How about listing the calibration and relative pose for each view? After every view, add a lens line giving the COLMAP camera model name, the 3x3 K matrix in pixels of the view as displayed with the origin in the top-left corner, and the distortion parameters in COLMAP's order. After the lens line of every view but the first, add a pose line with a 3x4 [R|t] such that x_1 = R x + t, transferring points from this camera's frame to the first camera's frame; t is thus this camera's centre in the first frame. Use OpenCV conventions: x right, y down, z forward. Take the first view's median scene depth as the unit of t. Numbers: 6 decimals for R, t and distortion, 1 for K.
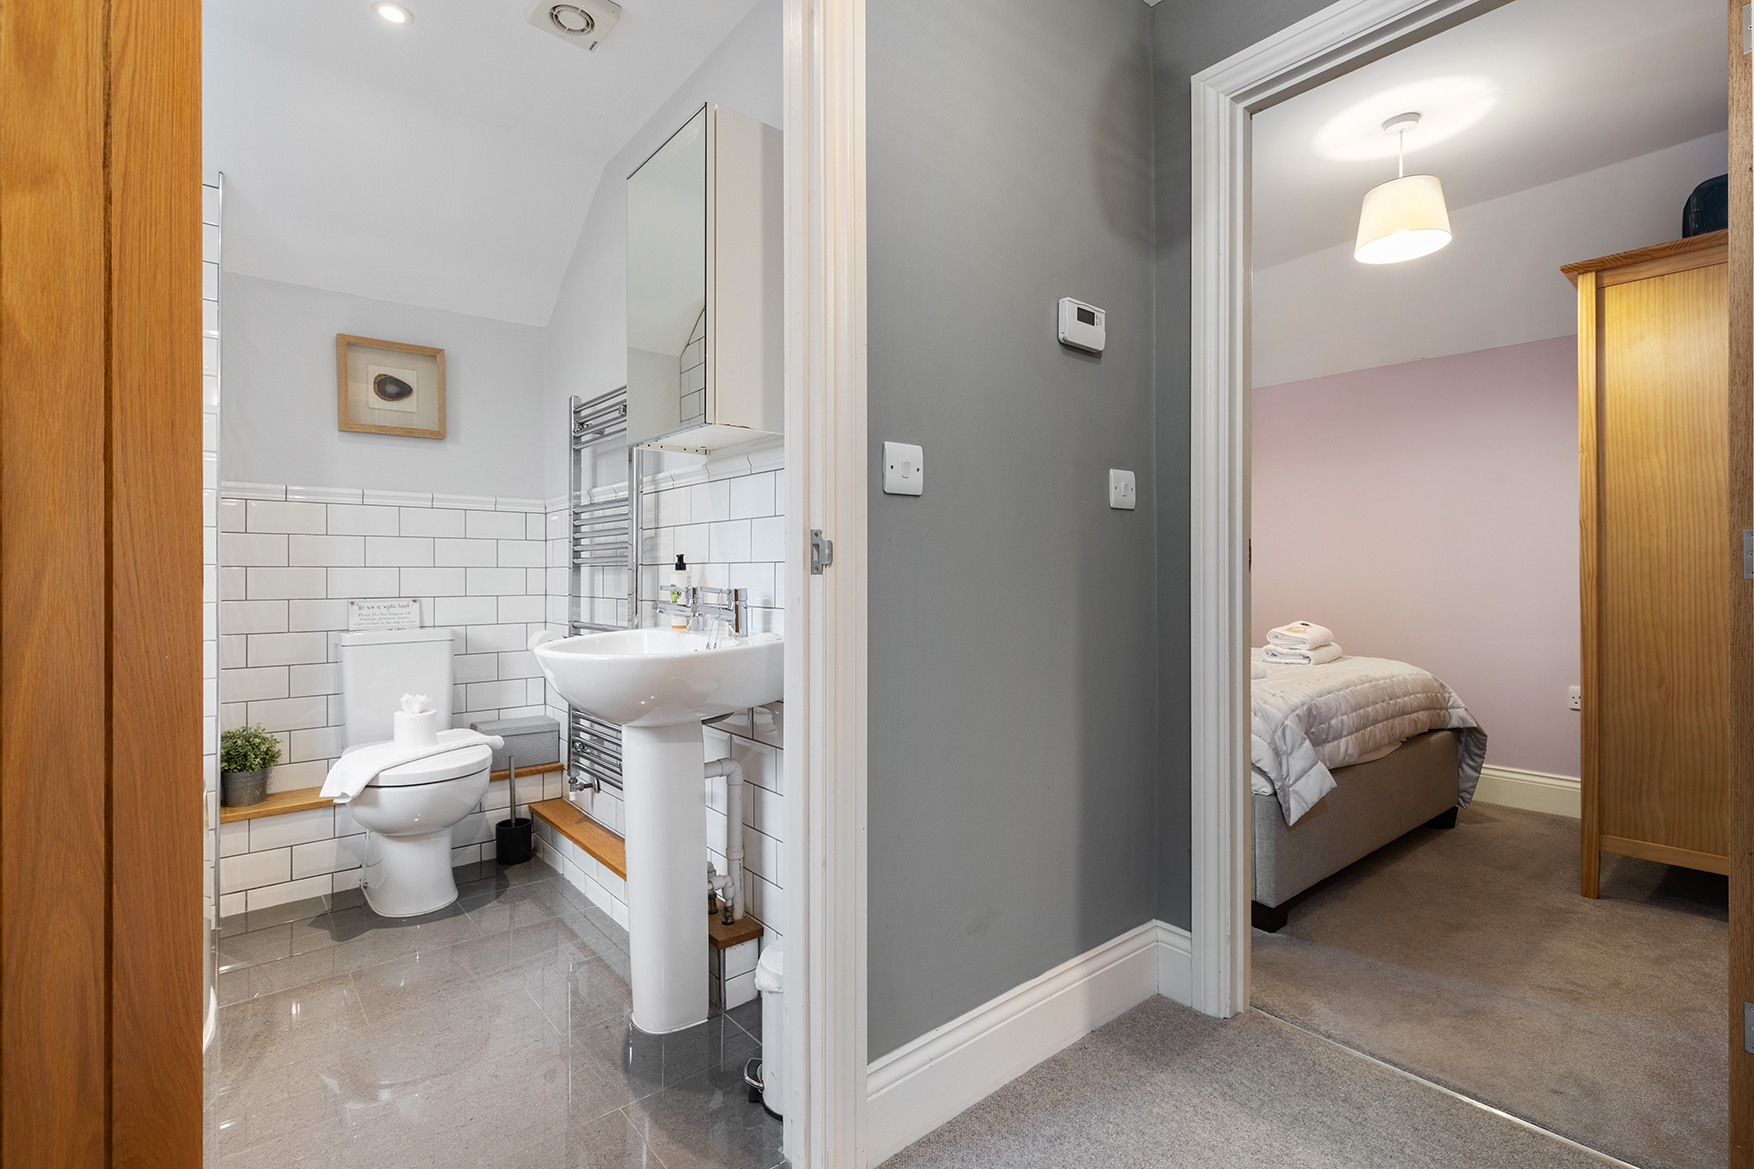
lens RADIAL K [[805.0, 0, 885.7], [0, 805.0, 572.1], [0, 0, 1]] dist [0.000867, -0.000566]
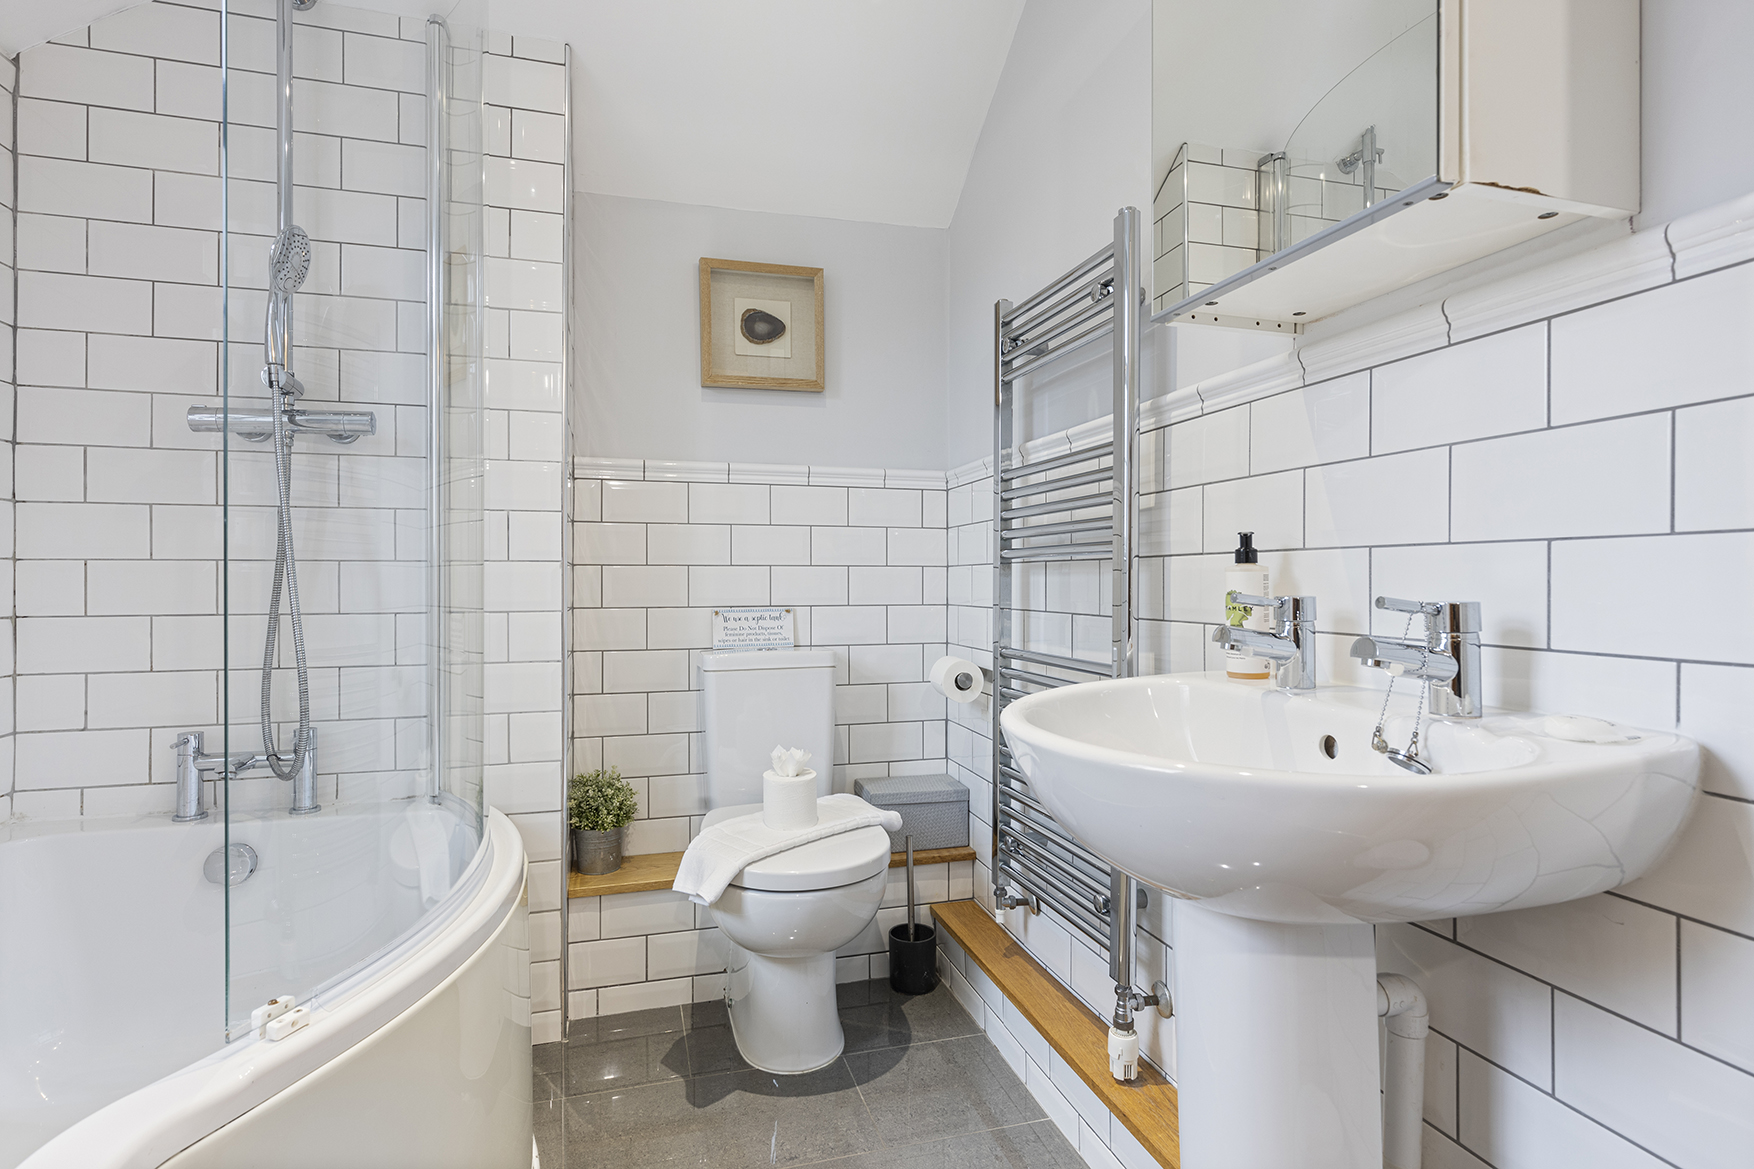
lens RADIAL K [[894.0, 0, 877.5], [0, 894.0, 577.1], [0, 0, 1]] dist [-0.002937, -0.001181]
pose [[0.911026, 0.000103, -0.412349, -0.191502], [0.000018, 1.000000, 0.000289, 0.005048], [0.412349, -0.000271, 0.911026, 0.319055]]
